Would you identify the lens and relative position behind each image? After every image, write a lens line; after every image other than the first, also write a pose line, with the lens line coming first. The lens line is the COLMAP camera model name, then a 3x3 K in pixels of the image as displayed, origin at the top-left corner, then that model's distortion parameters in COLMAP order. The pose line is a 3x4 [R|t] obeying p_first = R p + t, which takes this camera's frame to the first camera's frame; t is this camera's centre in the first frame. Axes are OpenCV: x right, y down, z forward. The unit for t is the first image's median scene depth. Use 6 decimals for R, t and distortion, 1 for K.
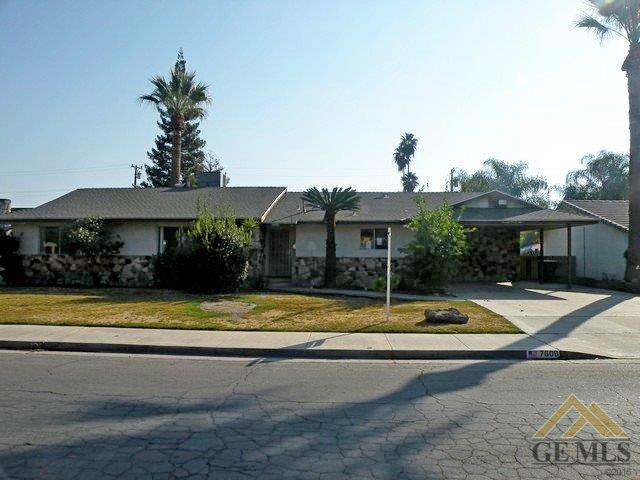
lens RADIAL K [[513.0, 0, 322.9], [0, 513.0, 242.6], [0, 0, 1]] dist [-0.160351, 0.134209]
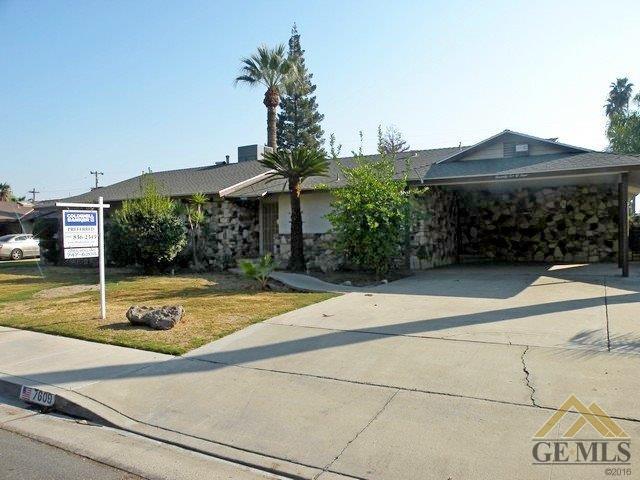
lens RADIAL K [[513.0, 0, 322.9], [0, 513.0, 242.6], [0, 0, 1]] dist [-0.160351, 0.134209]
pose [[0.884860, -0.013104, -0.465673, 0.346877], [0.034239, 0.998730, 0.036955, 0.011043], [0.464598, -0.048645, 0.884185, 0.217815]]
